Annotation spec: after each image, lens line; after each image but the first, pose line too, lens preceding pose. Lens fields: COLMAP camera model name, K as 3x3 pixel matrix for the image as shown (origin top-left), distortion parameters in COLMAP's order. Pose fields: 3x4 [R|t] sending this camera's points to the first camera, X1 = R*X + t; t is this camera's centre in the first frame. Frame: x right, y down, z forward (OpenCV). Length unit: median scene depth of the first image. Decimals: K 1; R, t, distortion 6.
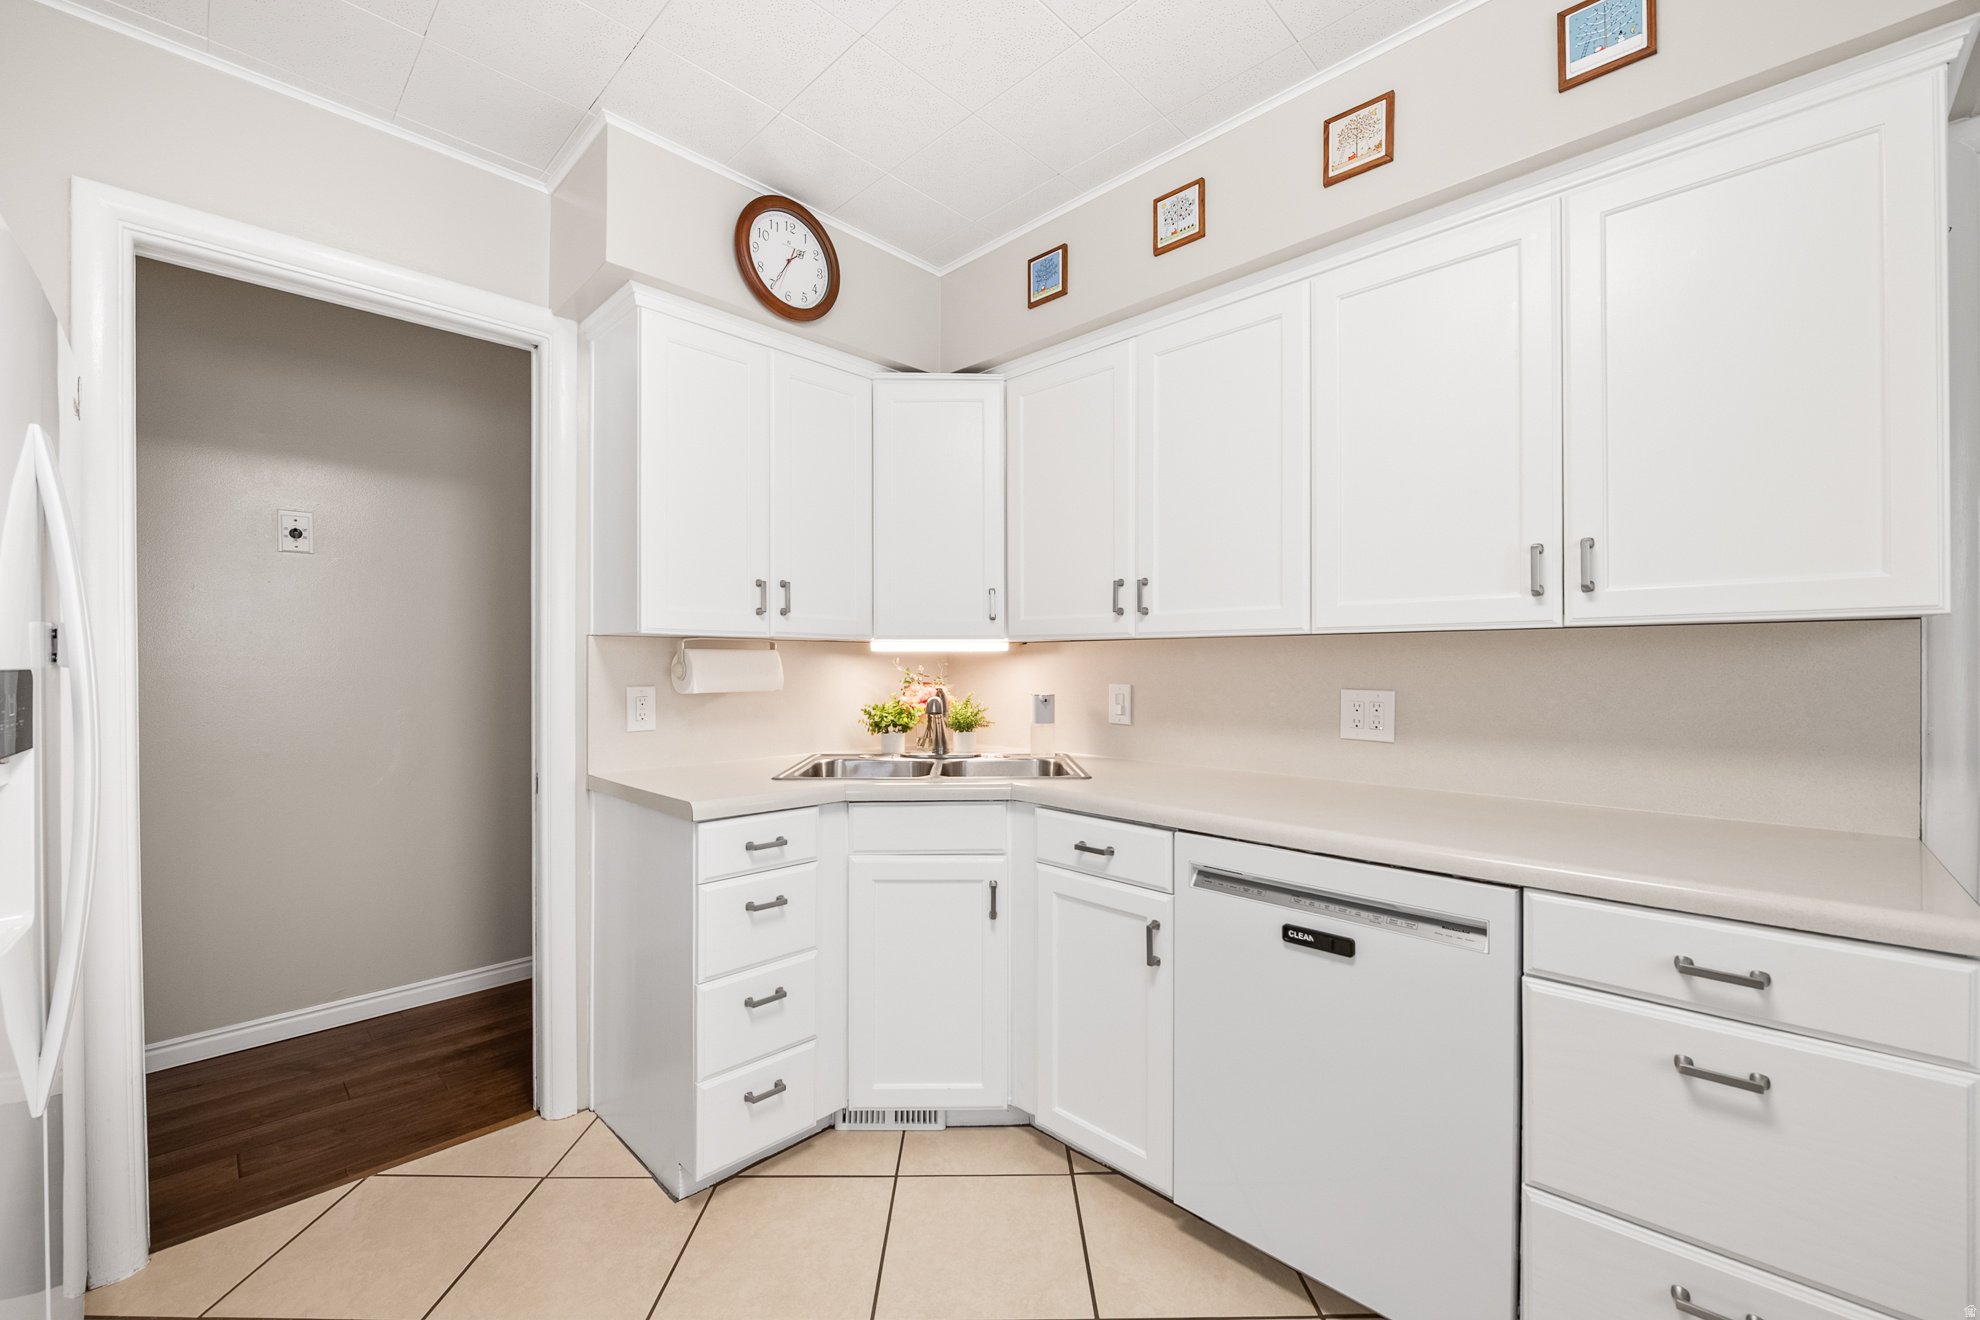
lens RADIAL K [[807.4, 0, 986.3], [0, 807.4, 653.6], [0, 0, 1]] dist [-0.000895, 0.002304]
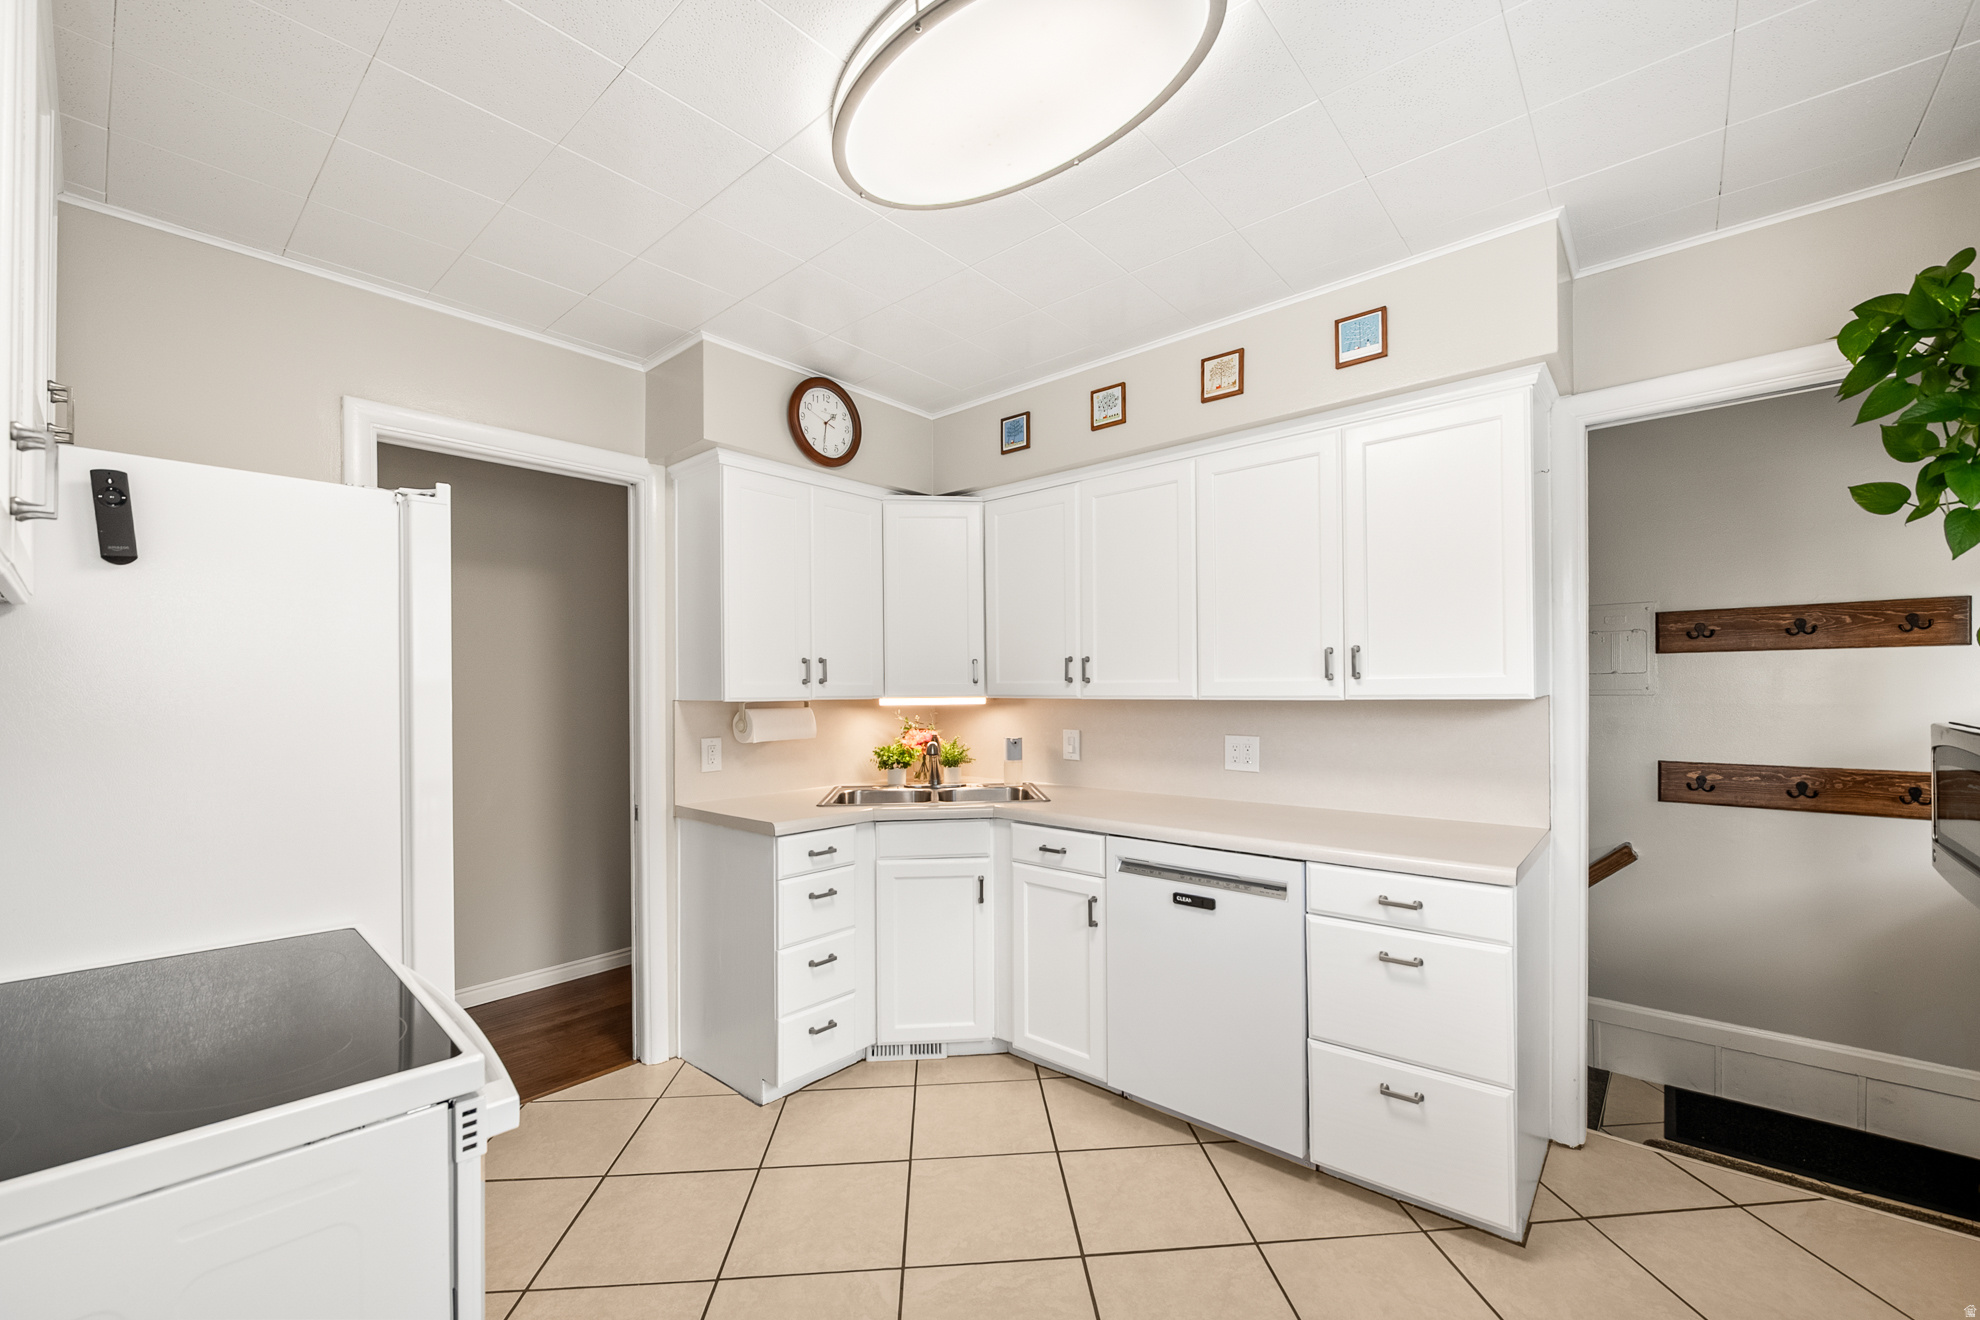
lens RADIAL K [[807.4, 0, 1001.7], [0, 807.4, 676.8], [0, 0, 1]] dist [-0.000895, 0.002304]
pose [[0.997365, -0.007441, 0.072171, -0.053862], [0.007537, 0.999971, -0.001048, -0.060924], [-0.072161, 0.001589, 0.997392, -0.394331]]
